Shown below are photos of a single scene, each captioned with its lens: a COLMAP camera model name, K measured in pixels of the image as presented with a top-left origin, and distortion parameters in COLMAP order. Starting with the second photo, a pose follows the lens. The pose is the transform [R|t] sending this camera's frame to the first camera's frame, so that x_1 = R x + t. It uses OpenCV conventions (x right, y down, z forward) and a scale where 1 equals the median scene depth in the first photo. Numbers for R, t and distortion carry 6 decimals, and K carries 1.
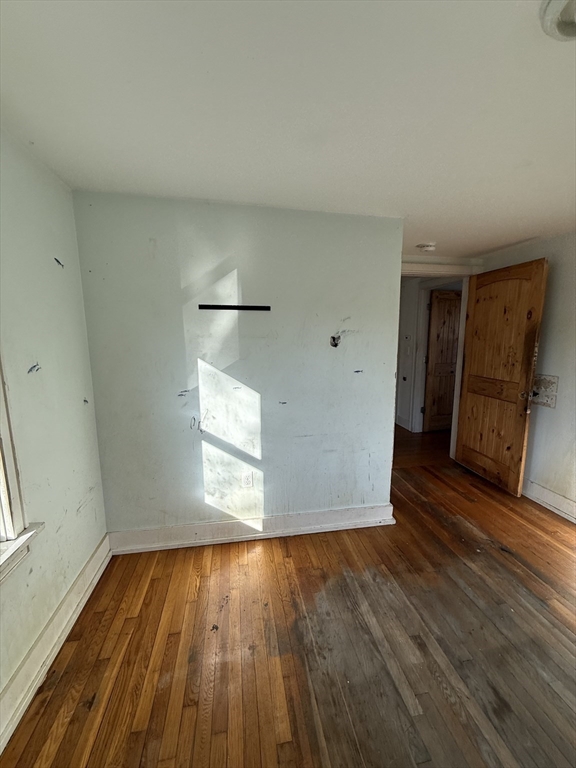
lens RADIAL K [[306.0, 0, 288.4], [0, 306.0, 381.9], [0, 0, 1]] dist [-0.000263, 0.000309]
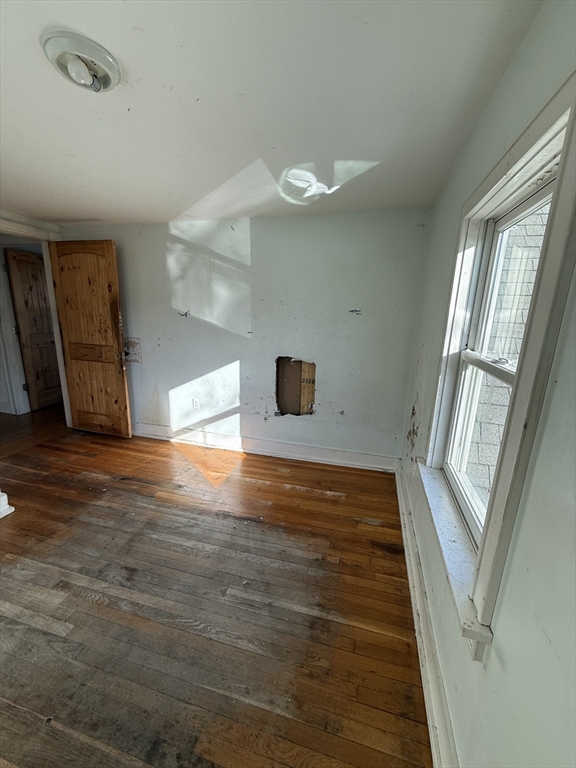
lens RADIAL K [[306.0, 0, 286.3], [0, 306.0, 380.4], [0, 0, 1]] dist [-0.000263, 0.000309]
pose [[0.427702, -0.186859, 0.884395, -0.034198], [0.104245, 0.982068, 0.157081, 0.019045], [-0.897889, 0.025010, 0.439511, -0.123835]]
